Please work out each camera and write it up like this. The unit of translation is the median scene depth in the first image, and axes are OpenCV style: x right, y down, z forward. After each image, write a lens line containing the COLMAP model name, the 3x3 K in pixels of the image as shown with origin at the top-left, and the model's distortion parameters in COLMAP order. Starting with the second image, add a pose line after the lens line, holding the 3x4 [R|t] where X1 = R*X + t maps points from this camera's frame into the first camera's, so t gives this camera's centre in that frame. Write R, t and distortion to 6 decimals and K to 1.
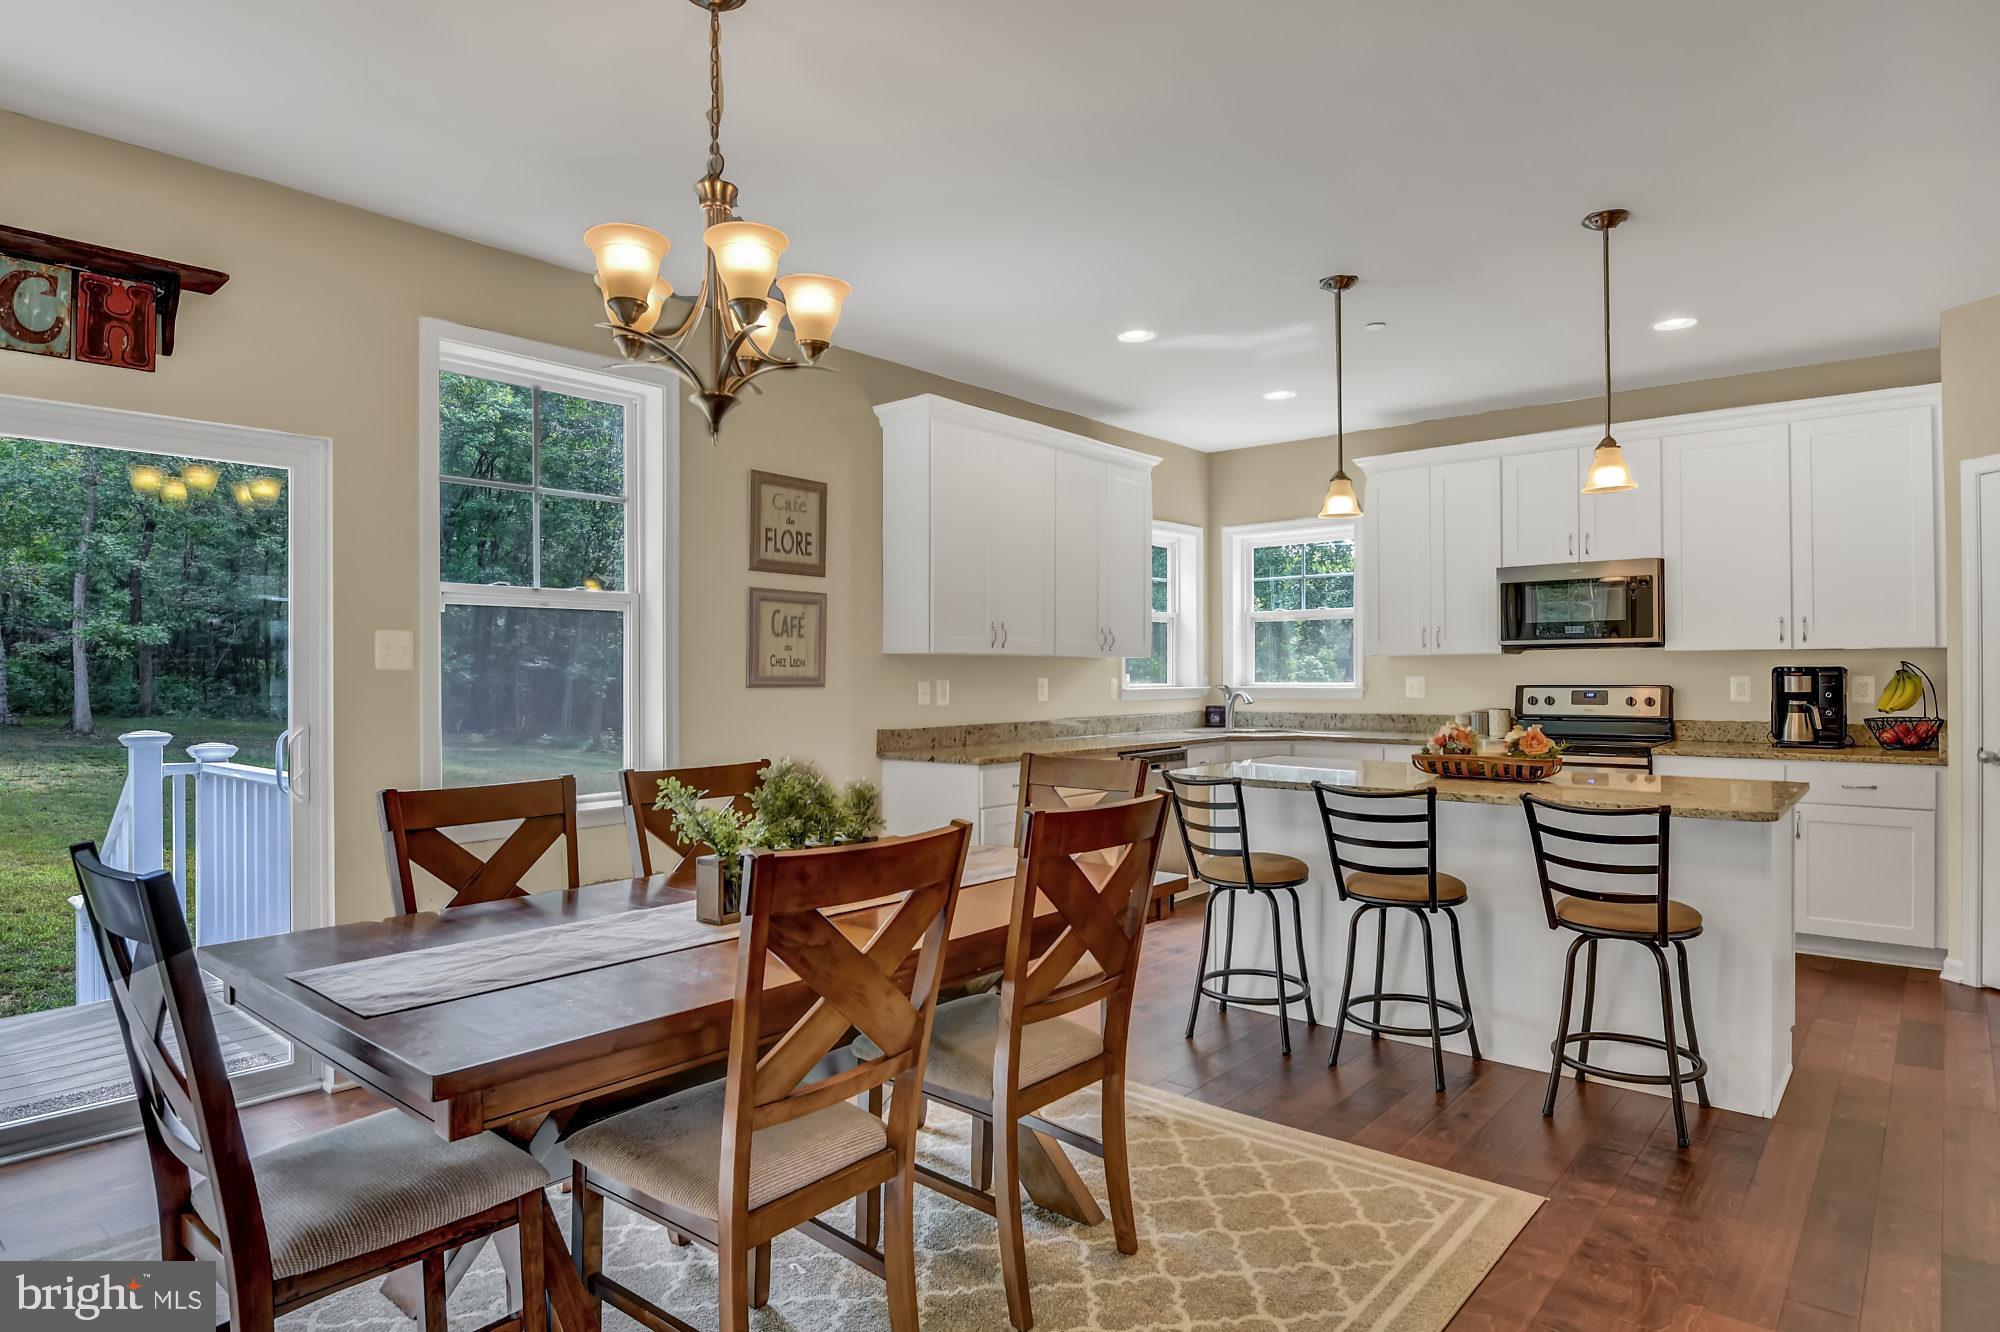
lens RADIAL K [[1130.8, 0, 999.0], [0, 1130.8, 659.4], [0, 0, 1]] dist [-0.048886, -0.002062]
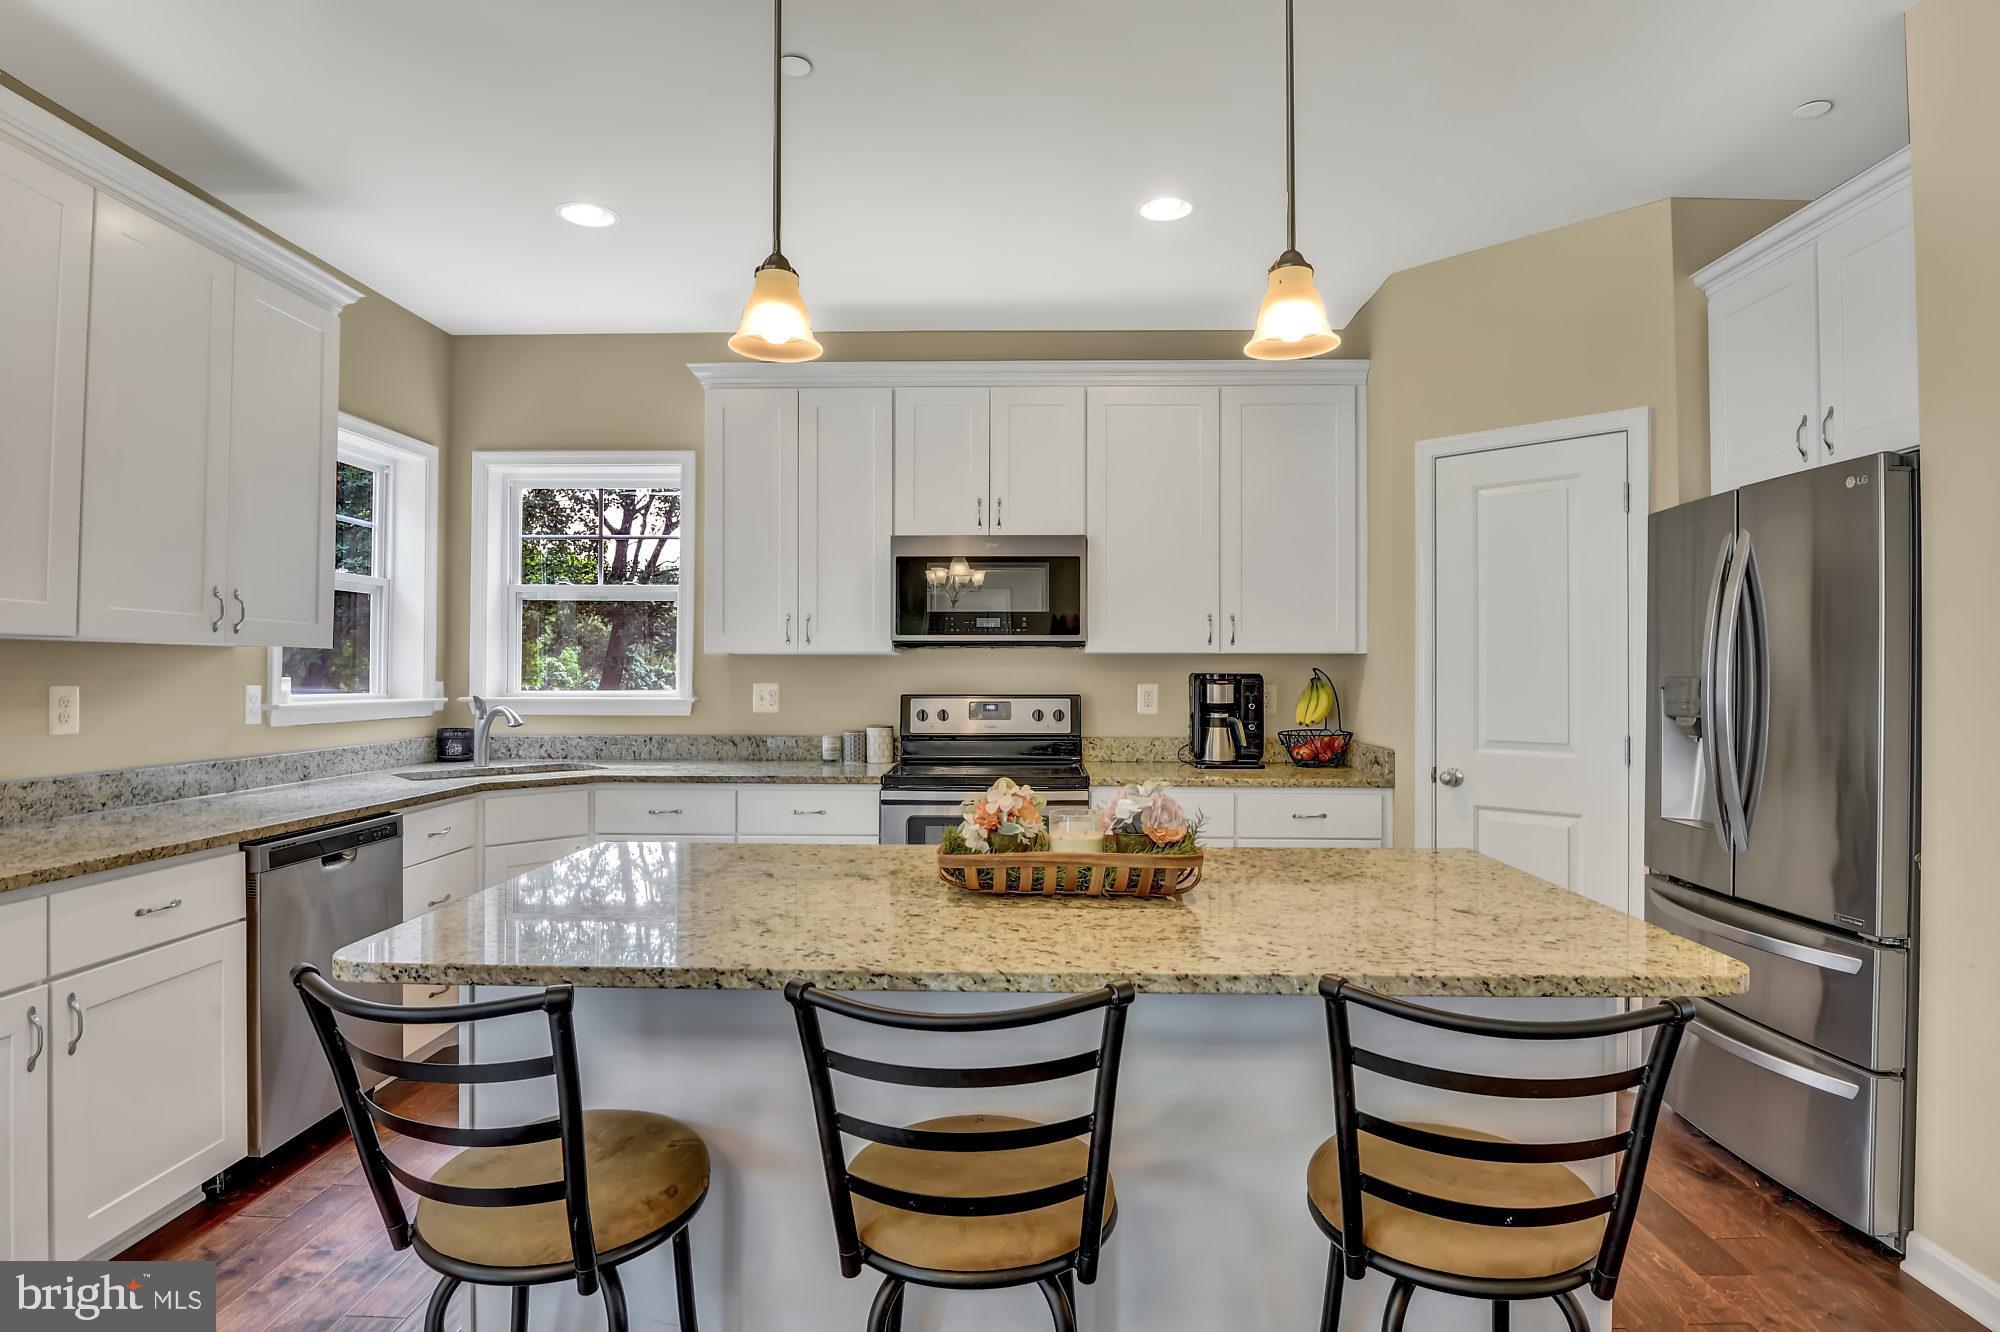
lens RADIAL K [[1050.3, 0, 1006.6], [0, 1050.3, 665.5], [0, 0, 1]] dist [-0.005057, -0.001918]
pose [[0.776178, 0.010792, 0.630421, 0.073397], [-0.012725, 0.999918, -0.001450, 0.003469], [-0.630385, -0.006897, 0.776252, 0.423958]]
